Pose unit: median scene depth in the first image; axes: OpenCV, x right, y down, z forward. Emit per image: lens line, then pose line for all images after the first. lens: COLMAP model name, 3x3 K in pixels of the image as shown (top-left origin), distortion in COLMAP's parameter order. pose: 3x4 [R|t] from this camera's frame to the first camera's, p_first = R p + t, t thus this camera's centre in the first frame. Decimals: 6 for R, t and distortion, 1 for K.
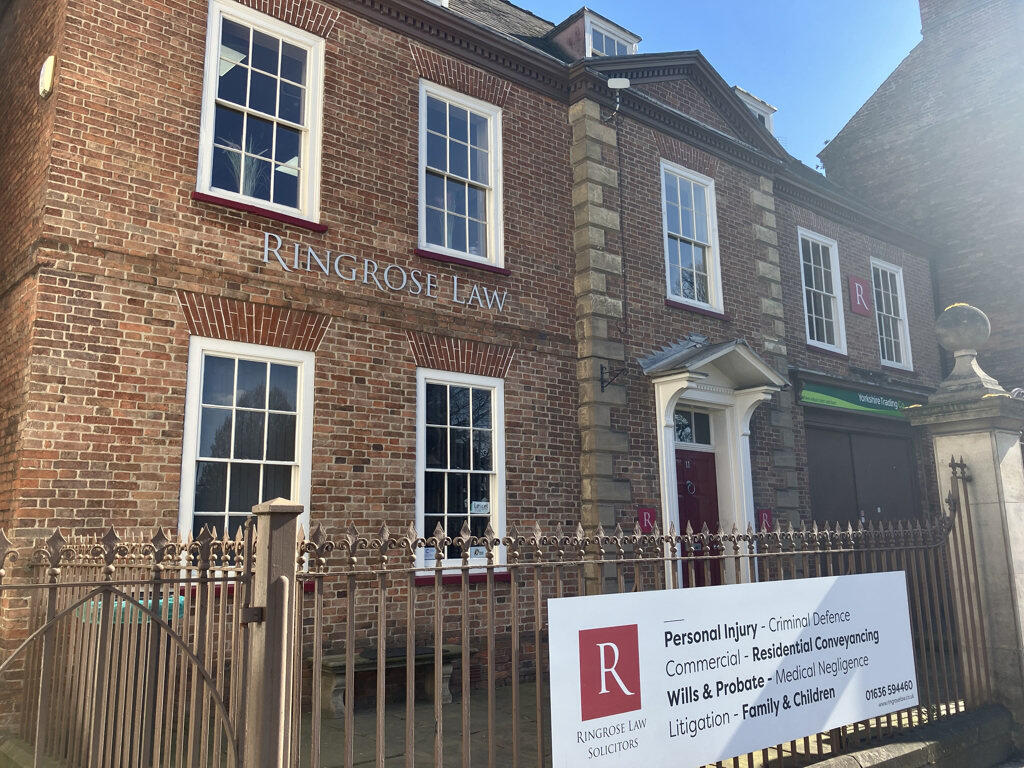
lens RADIAL K [[834.8, 0, 512.0], [0, 834.8, 384.0], [0, 0, 1]] dist [0.011879, -0.004047]
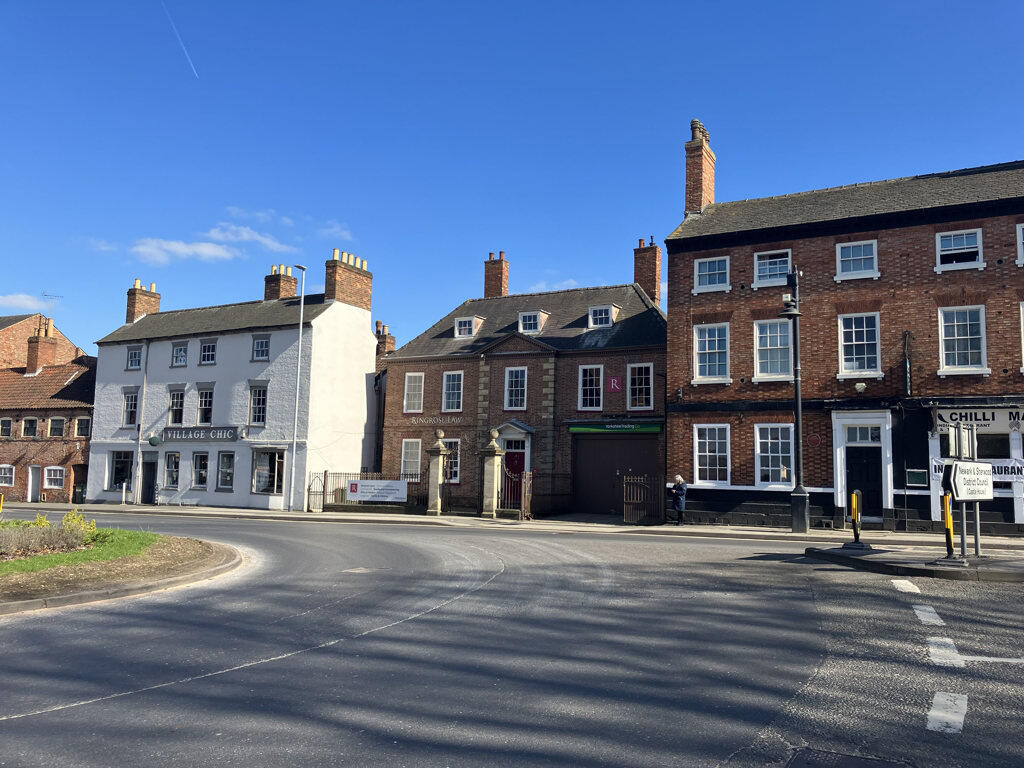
lens RADIAL K [[834.8, 0, 512.0], [0, 834.8, 384.0], [0, 0, 1]] dist [0.011879, -0.004047]
pose [[0.380919, -0.085179, -0.920677, 3.580998], [0.142914, 0.989205, -0.032390, -0.093902], [0.913497, -0.119239, 0.388980, -0.345793]]
